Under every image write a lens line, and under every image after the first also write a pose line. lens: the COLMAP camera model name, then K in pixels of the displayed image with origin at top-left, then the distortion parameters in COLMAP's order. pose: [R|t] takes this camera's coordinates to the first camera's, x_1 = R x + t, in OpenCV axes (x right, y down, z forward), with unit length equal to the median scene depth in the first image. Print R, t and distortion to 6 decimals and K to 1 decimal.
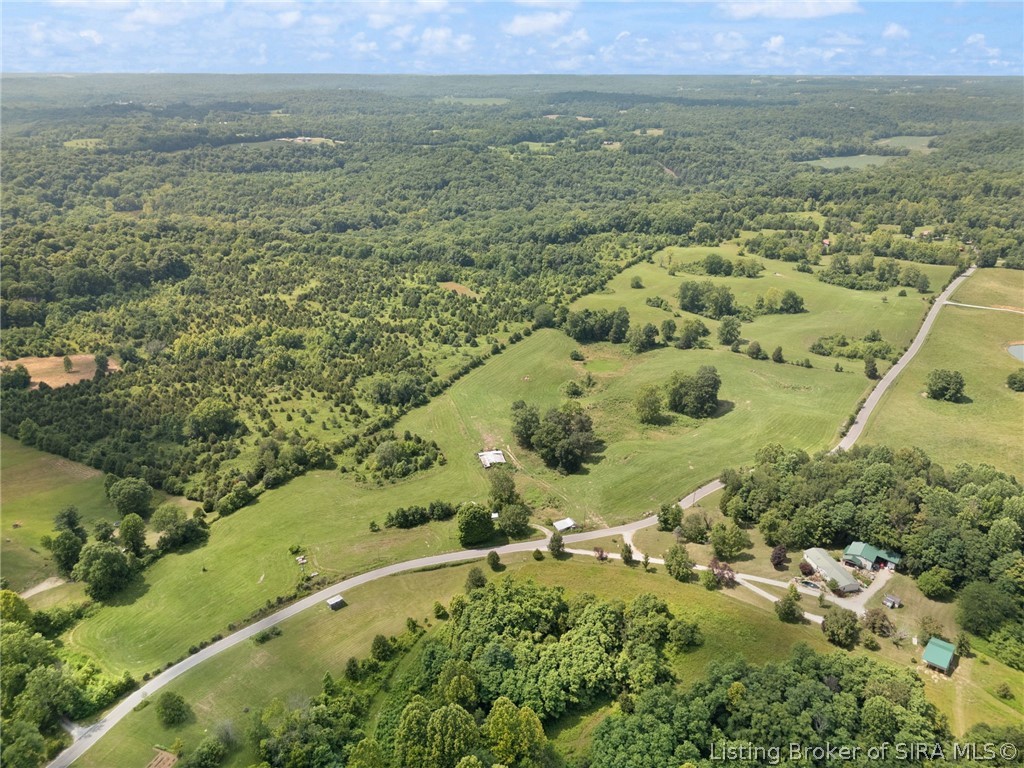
lens RADIAL K [[768.7, 0, 516.6], [0, 768.7, 388.4], [0, 0, 1]] dist [0.084731, -0.095777]
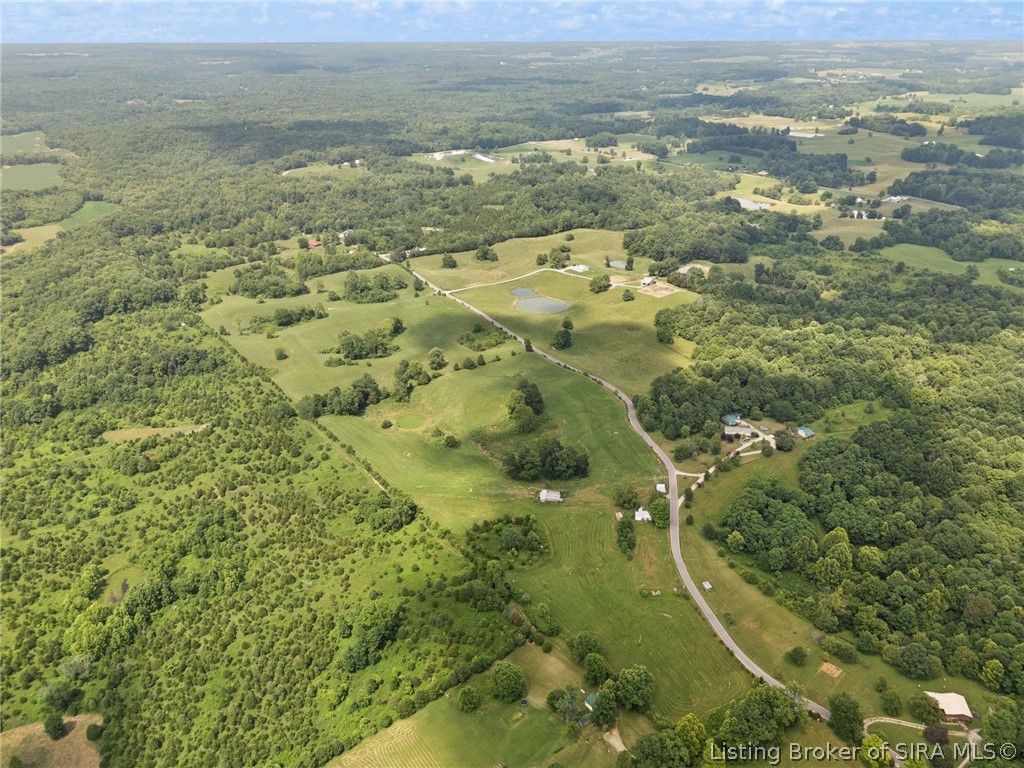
lens RADIAL K [[768.7, 0, 516.6], [0, 768.7, 388.4], [0, 0, 1]] dist [0.084731, -0.095777]
pose [[0.399053, -0.389274, 0.830194, -0.763743], [0.353135, 0.900814, 0.252645, -0.305950], [-0.846199, 0.192351, 0.496939, 0.238633]]
